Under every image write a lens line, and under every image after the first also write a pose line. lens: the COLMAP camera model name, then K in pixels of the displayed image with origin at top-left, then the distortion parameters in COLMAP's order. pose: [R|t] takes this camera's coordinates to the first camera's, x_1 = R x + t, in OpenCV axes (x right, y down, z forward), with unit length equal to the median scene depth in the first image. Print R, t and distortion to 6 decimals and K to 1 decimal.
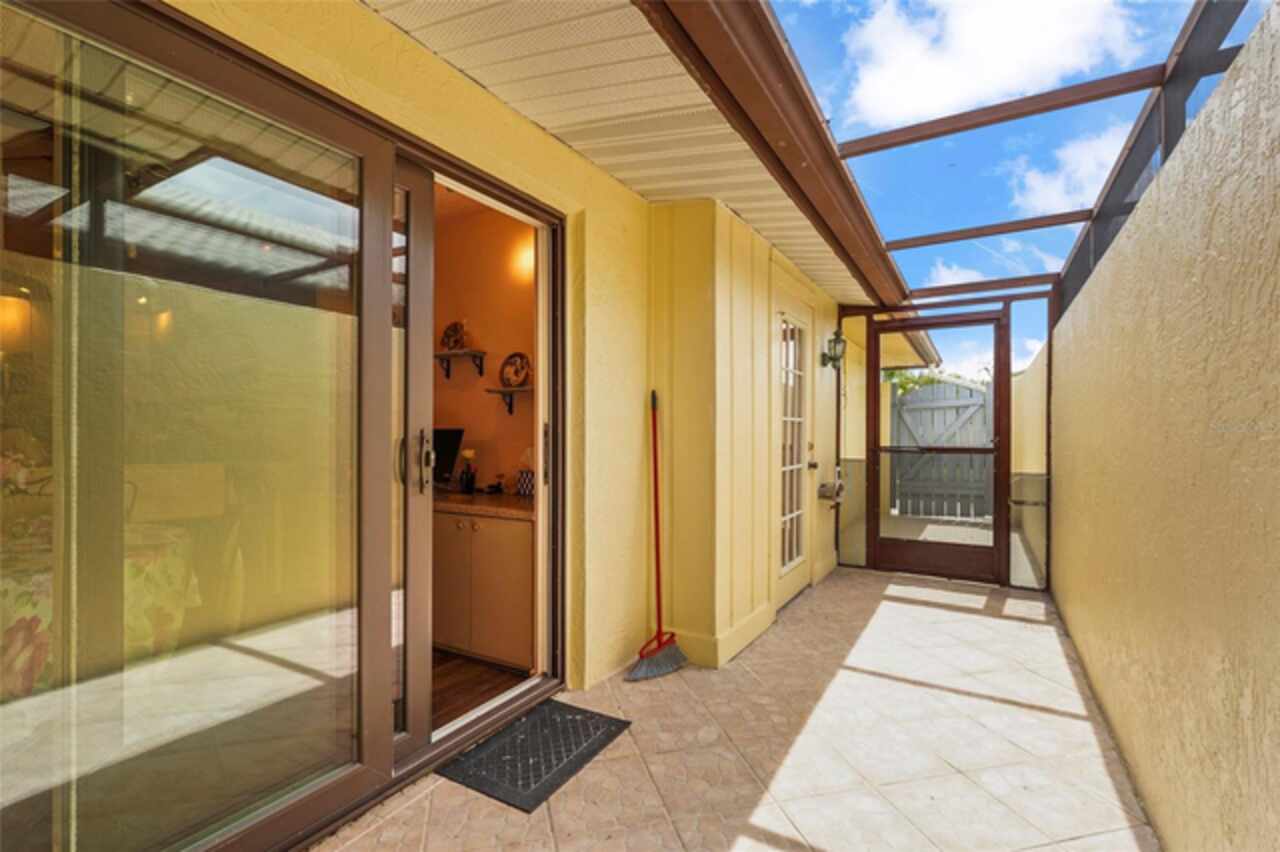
lens RADIAL K [[584.3, 0, 634.8], [0, 584.3, 422.3], [0, 0, 1]] dist [-0.002908, 0.000576]
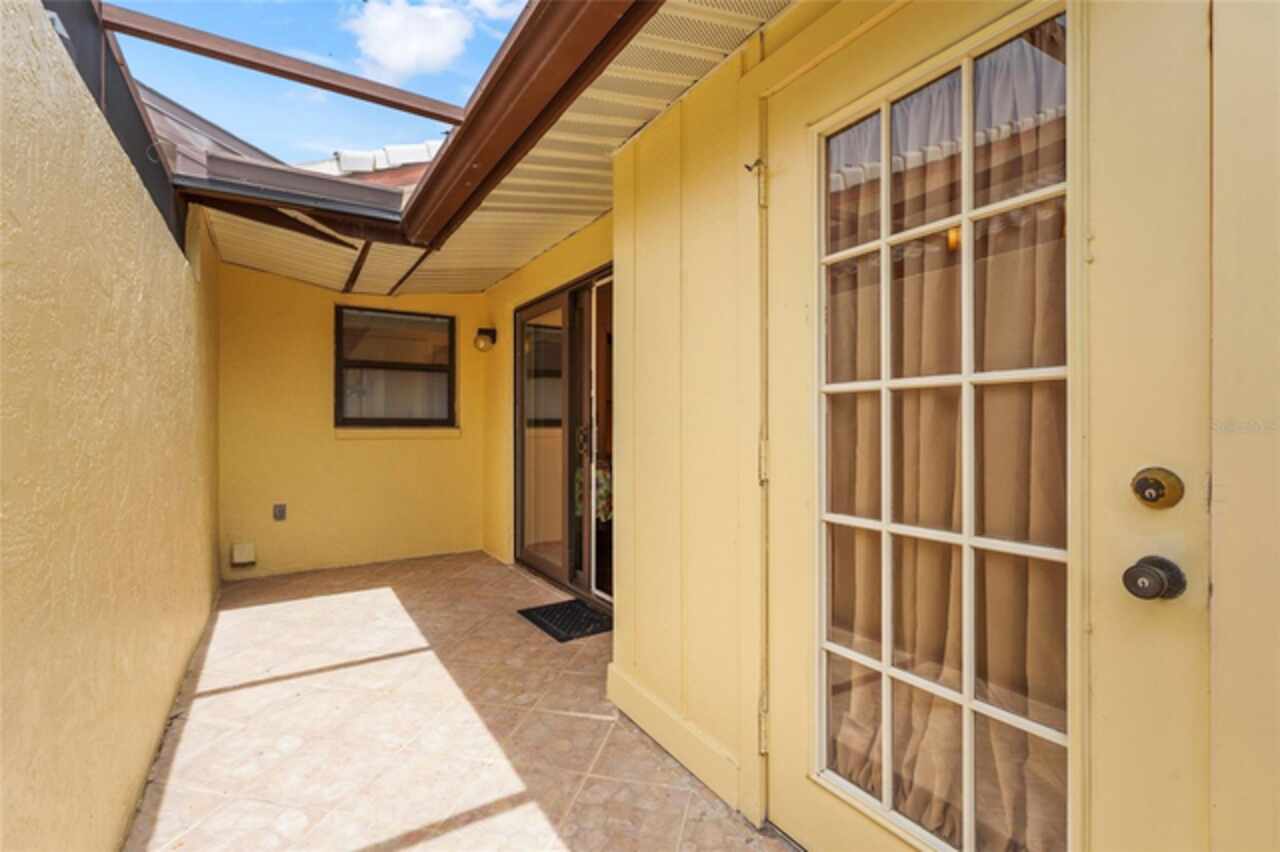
lens RADIAL K [[584.3, 0, 635.4], [0, 584.3, 433.6], [0, 0, 1]] dist [-0.002908, 0.000576]
pose [[-0.468205, 0.009297, -0.883571, 1.080785], [0.011715, 0.999922, 0.004313, 0.037501], [0.883542, -0.008332, -0.468278, 1.772796]]
